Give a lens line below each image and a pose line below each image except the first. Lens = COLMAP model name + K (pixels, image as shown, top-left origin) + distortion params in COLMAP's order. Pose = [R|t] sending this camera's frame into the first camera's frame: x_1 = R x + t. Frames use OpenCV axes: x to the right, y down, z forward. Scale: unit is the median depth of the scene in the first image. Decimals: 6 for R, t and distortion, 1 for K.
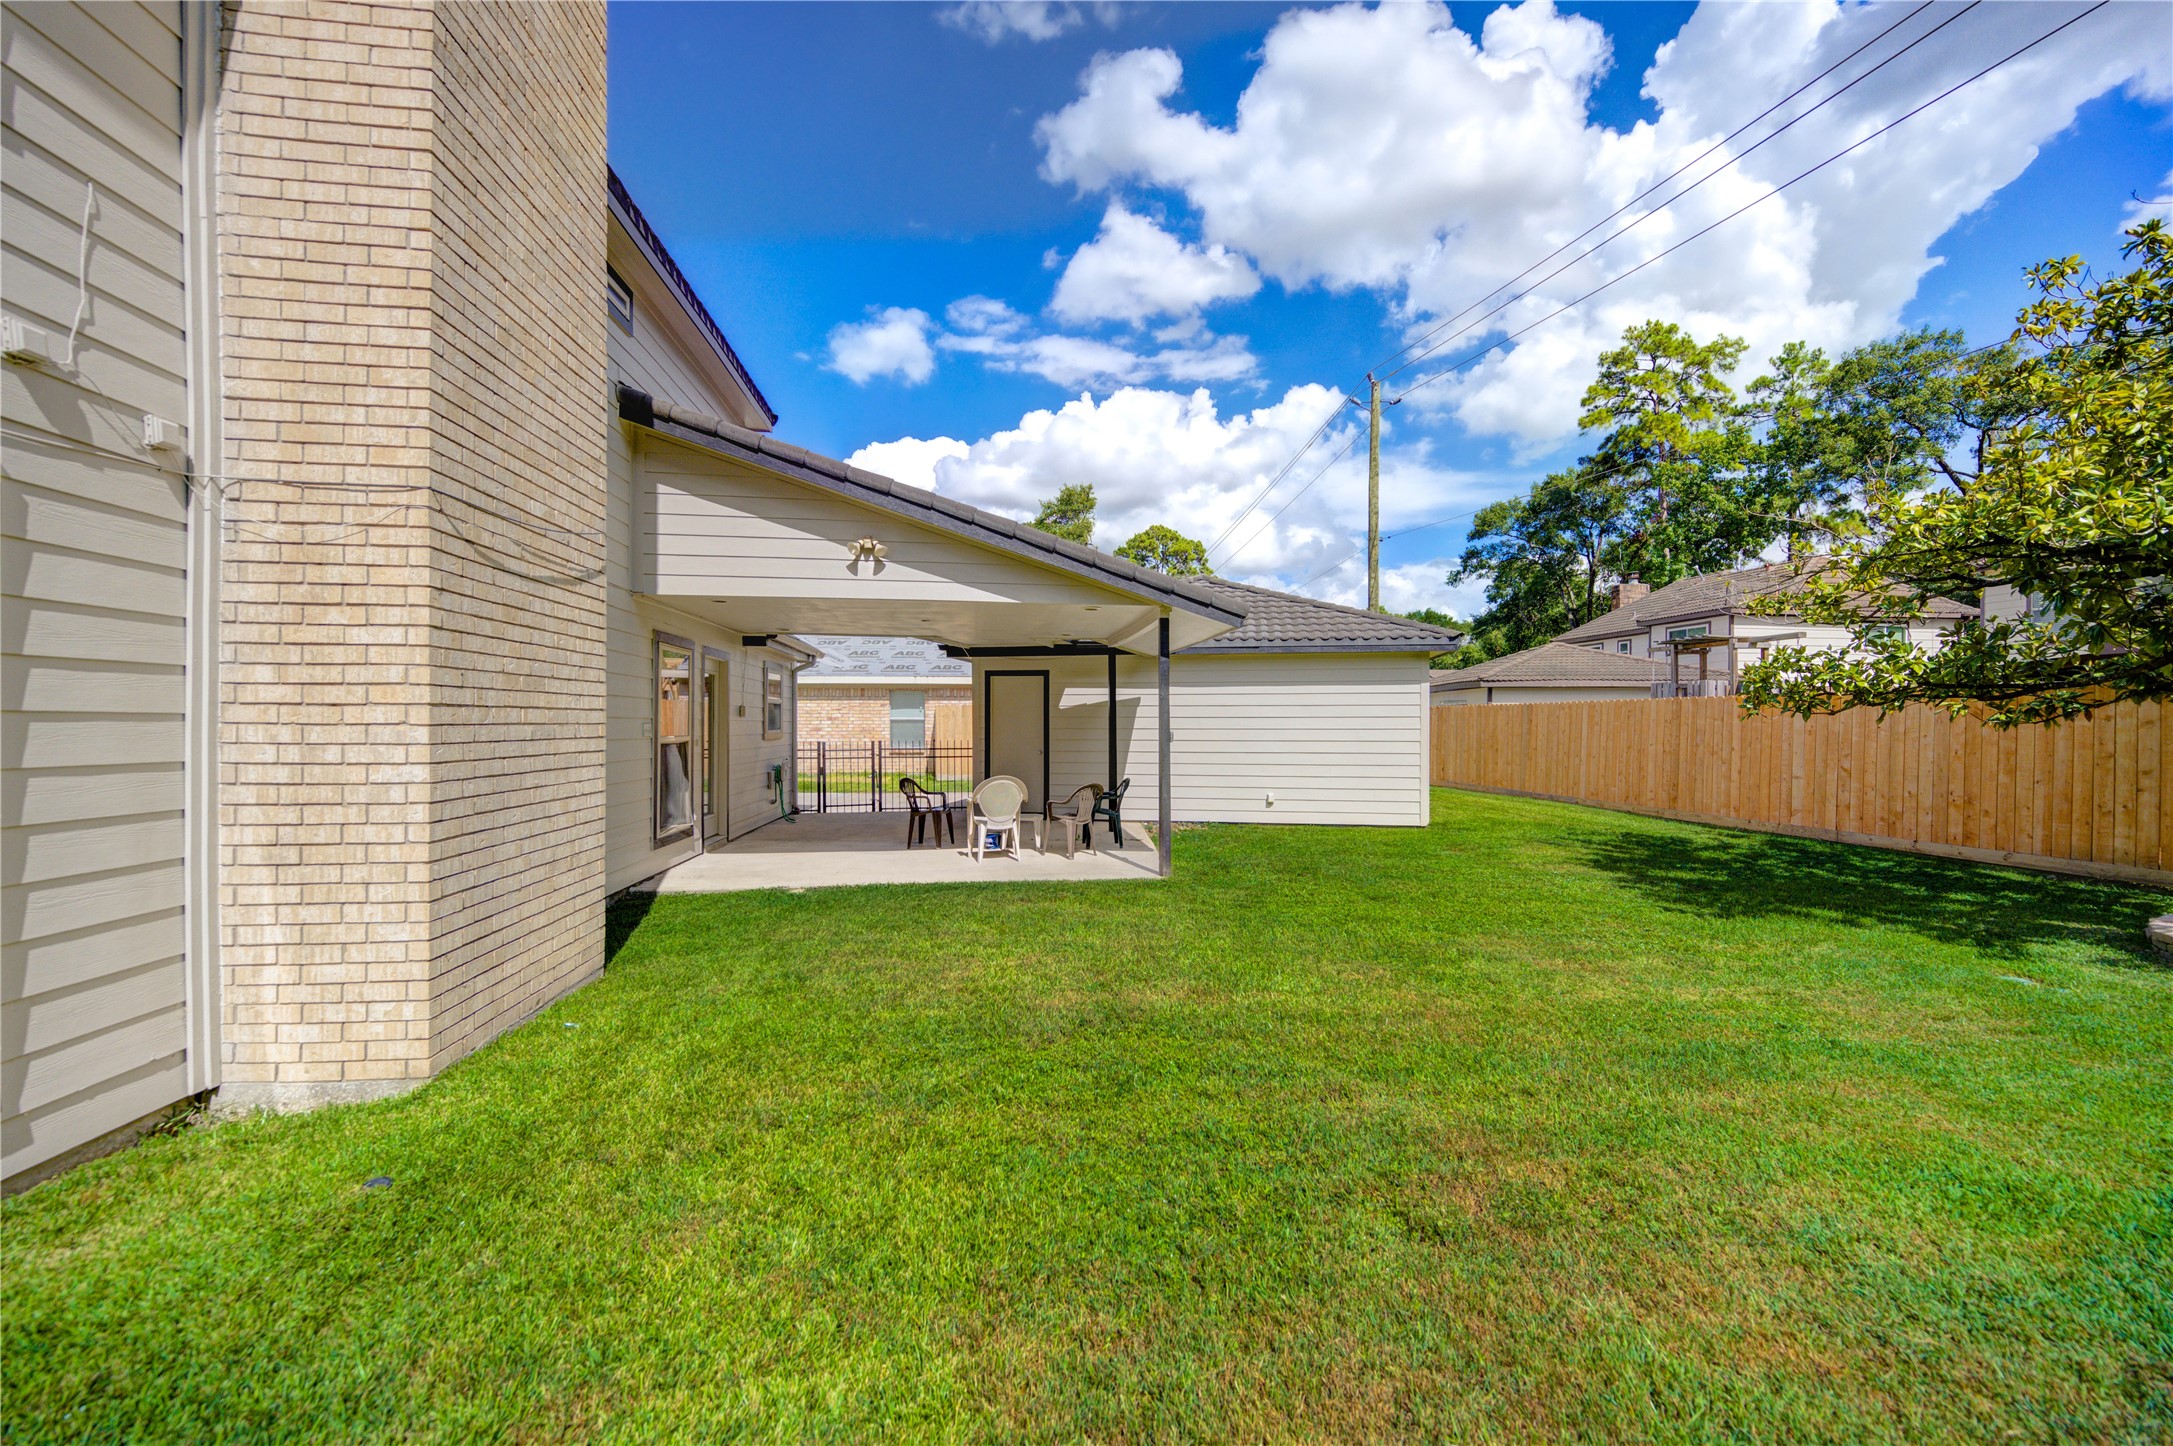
lens RADIAL K [[843.3, 0, 1094.1], [0, 843.3, 729.6], [0, 0, 1]] dist [0.001437, -0.002162]
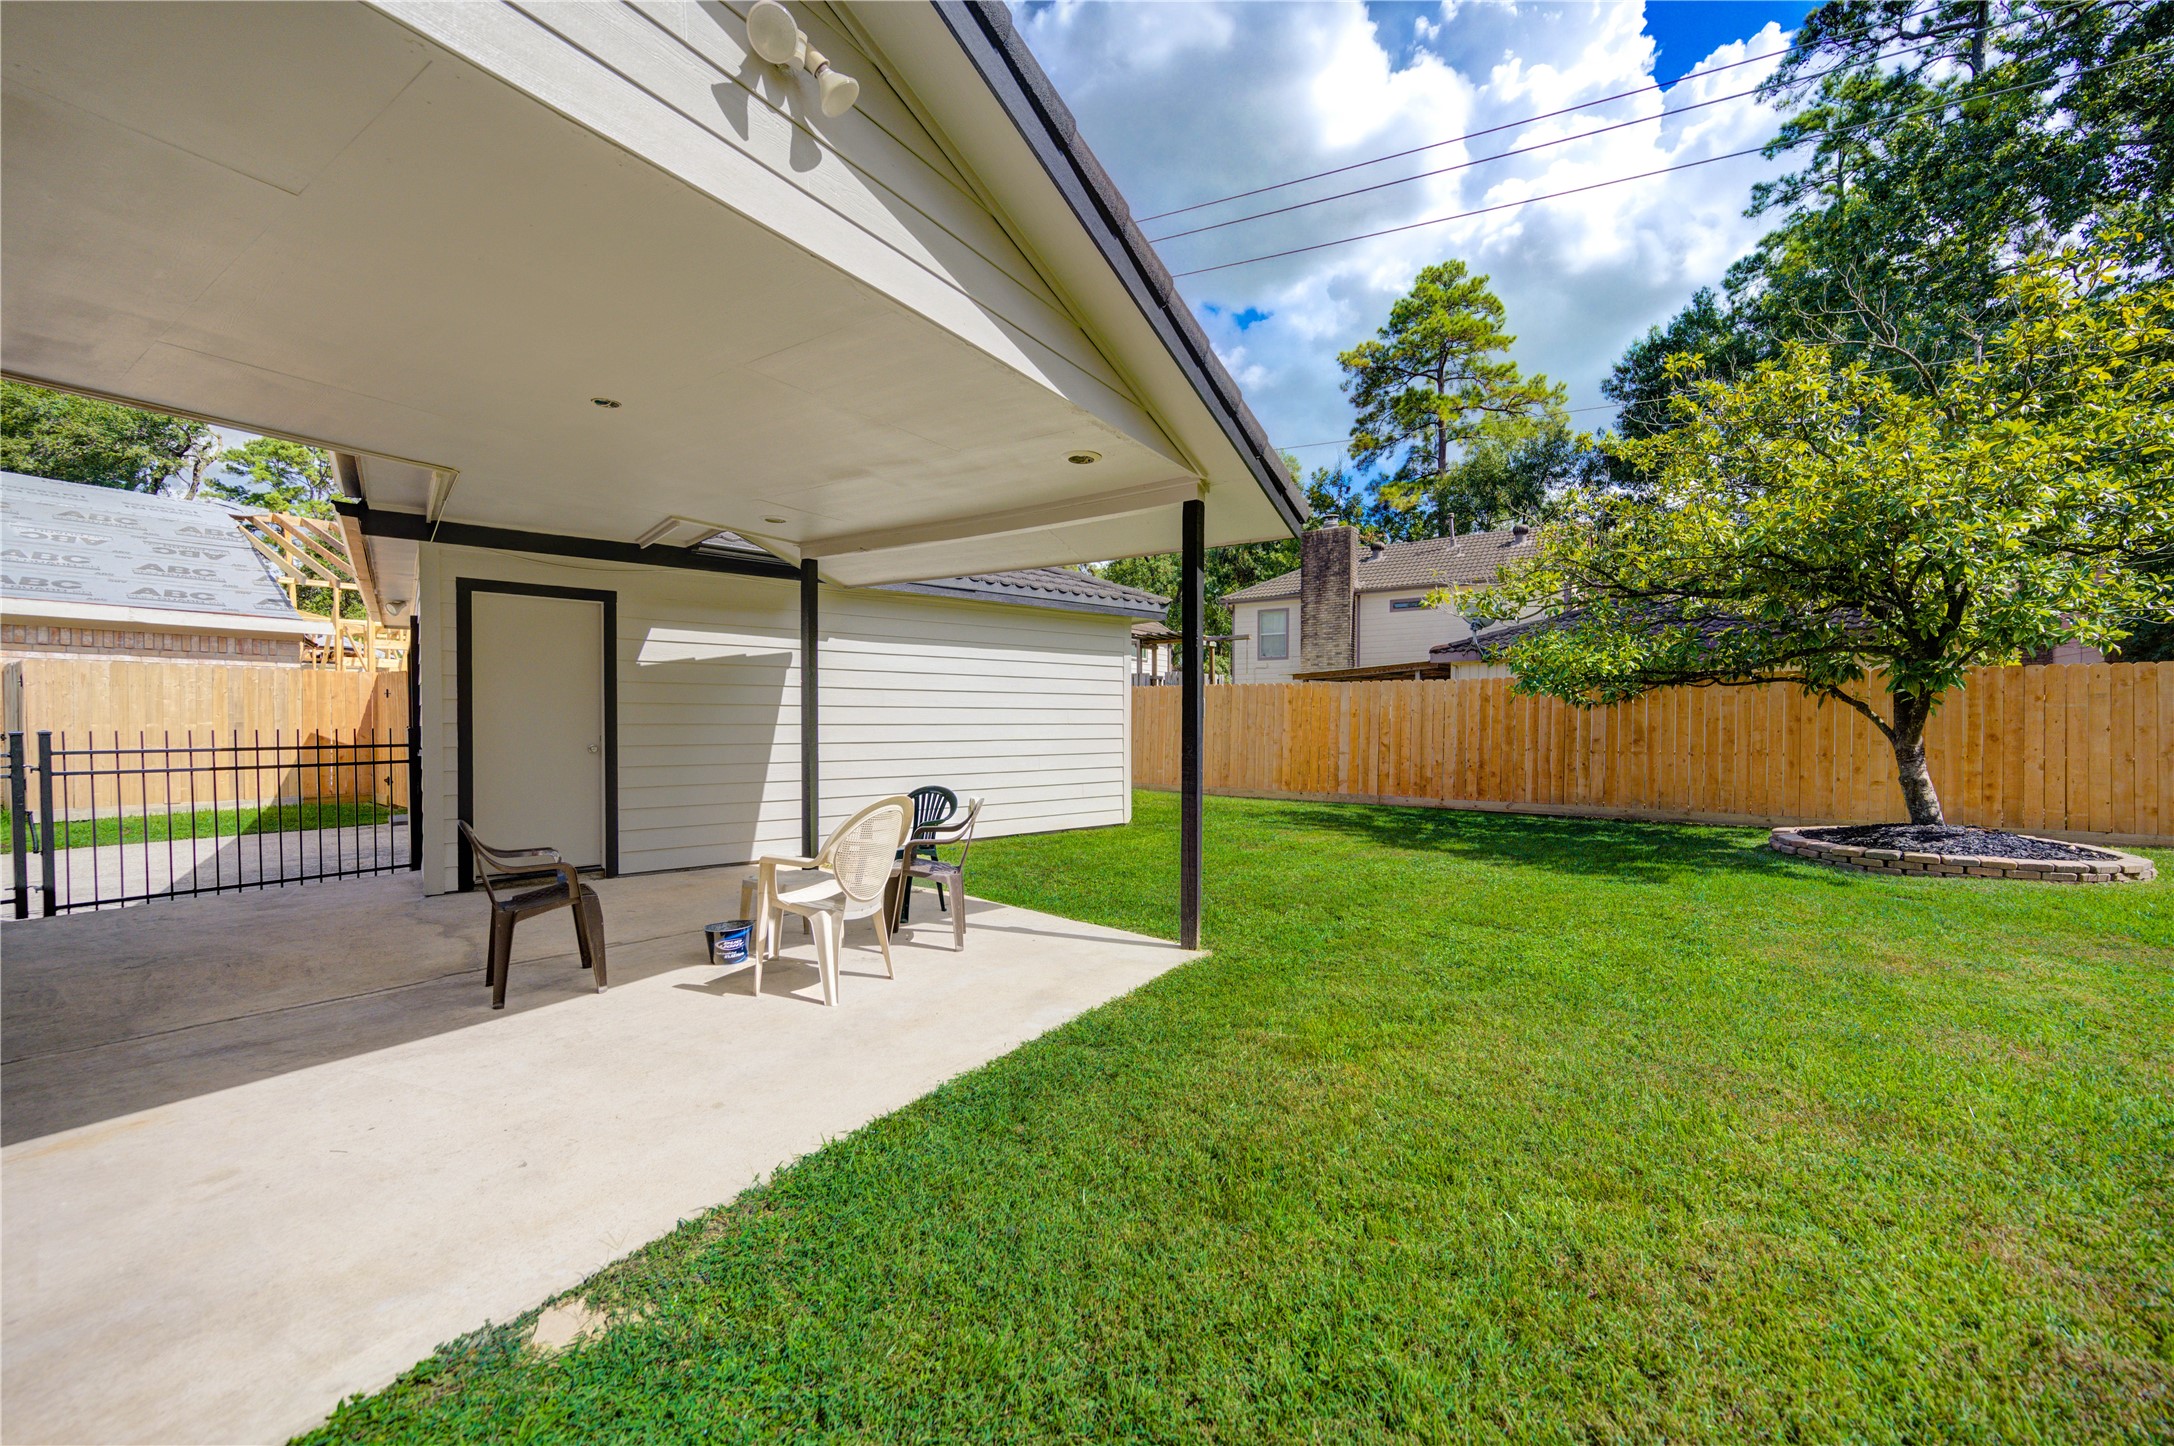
lens RADIAL K [[843.7, 0, 1090.2], [0, 843.7, 721.2], [0, 0, 1]] dist [0.001437, -0.002162]
pose [[0.663943, -0.003661, 0.747774, -0.330066], [0.000226, 0.999989, 0.004694, 0.009769], [-0.747783, -0.002948, 0.663936, 0.572551]]
